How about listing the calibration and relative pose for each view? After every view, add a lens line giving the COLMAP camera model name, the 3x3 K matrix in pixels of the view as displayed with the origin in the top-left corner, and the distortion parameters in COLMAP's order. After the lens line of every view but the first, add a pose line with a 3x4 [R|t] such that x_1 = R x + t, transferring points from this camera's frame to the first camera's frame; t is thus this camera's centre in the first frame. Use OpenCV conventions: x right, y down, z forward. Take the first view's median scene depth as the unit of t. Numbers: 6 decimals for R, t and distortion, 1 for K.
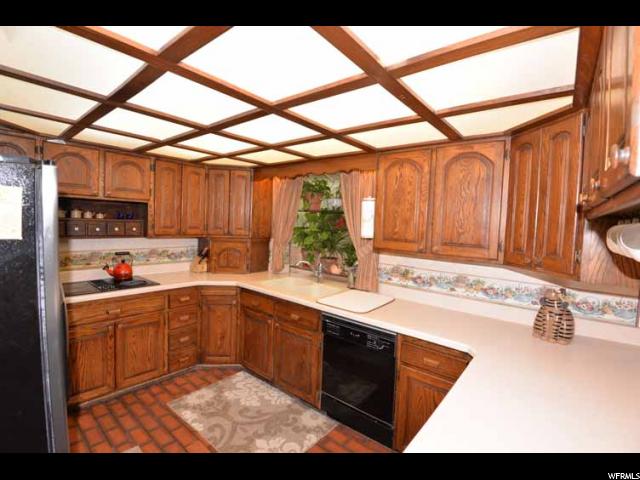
lens RADIAL K [[297.8, 0, 322.4], [0, 297.8, 237.5], [0, 0, 1]] dist [-0.000700, -0.030854]
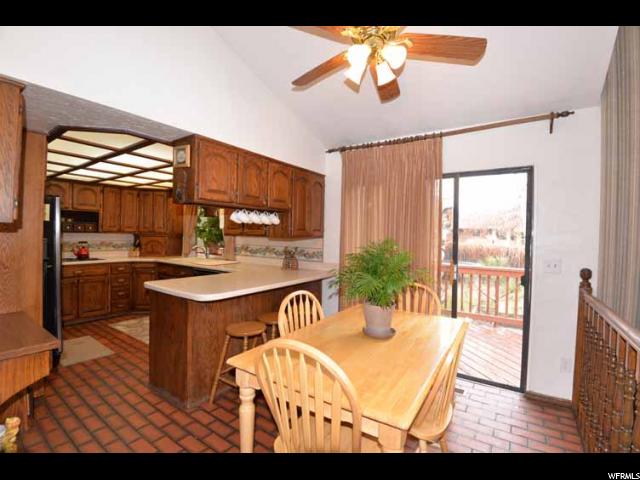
lens RADIAL K [[297.8, 0, 322.4], [0, 297.8, 237.5], [0, 0, 1]] dist [-0.000700, -0.030854]
pose [[0.996027, -0.022228, 0.086232, 0.539404], [0.025650, 0.998918, -0.038784, 0.126605], [-0.085277, 0.040842, 0.995520, -0.782227]]
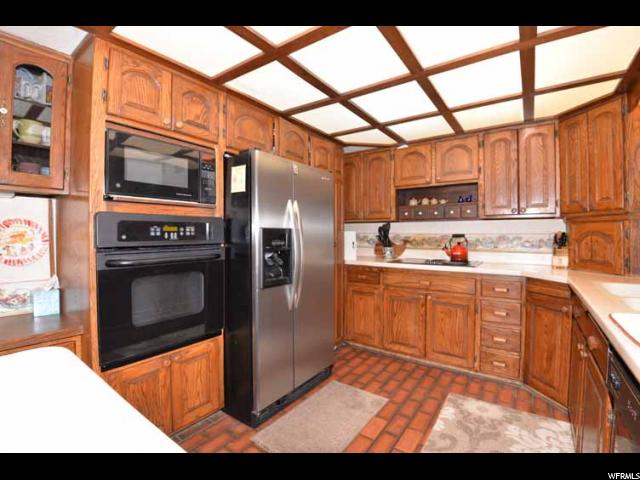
lens RADIAL K [[297.8, 0, 322.4], [0, 297.8, 237.5], [0, 0, 1]] dist [-0.000700, -0.030854]
pose [[0.065742, -0.029249, -0.997408, 0.327991], [-0.046952, 0.998372, -0.032372, 0.116756], [0.996731, 0.048958, 0.064262, 0.462846]]
